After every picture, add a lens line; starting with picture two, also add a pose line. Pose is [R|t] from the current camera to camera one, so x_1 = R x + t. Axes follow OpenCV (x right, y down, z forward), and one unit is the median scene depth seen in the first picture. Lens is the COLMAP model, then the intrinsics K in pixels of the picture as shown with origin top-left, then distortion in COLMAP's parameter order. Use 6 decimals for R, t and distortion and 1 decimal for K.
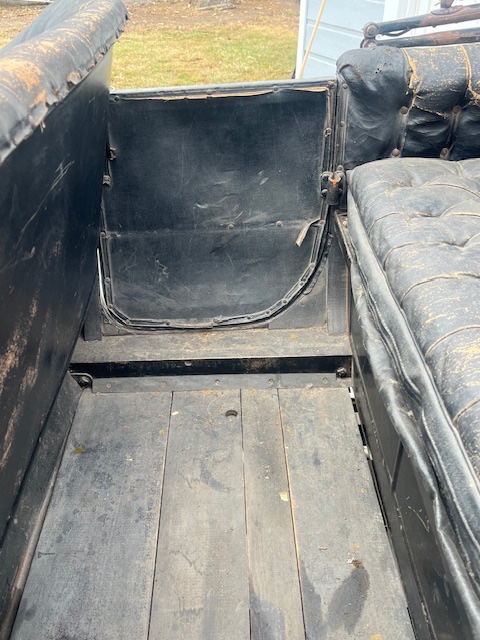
lens RADIAL K [[616.5, 0, 239.8], [0, 616.5, 319.4], [0, 0, 1]] dist [0.019333, 0.000000]
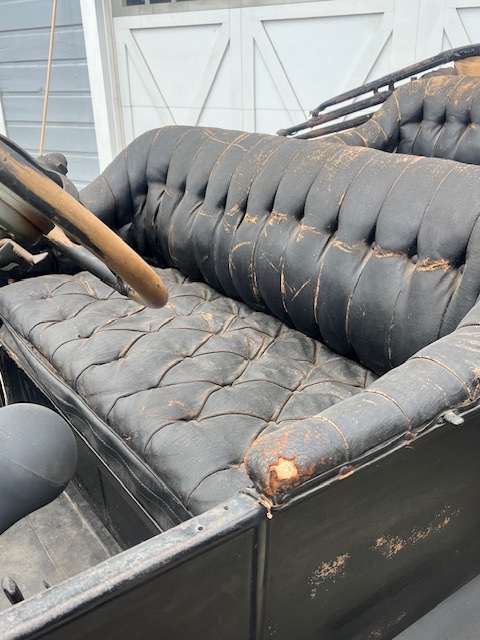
lens RADIAL K [[616.5, 0, 238.8], [0, 616.5, 320.6], [0, 0, 1]] dist [0.019333, 0.000000]
pose [[0.812305, -0.262146, 0.521000, -0.864572], [0.344938, 0.936251, -0.066718, 0.068070], [-0.470297, 0.233908, 0.850945, -0.222063]]
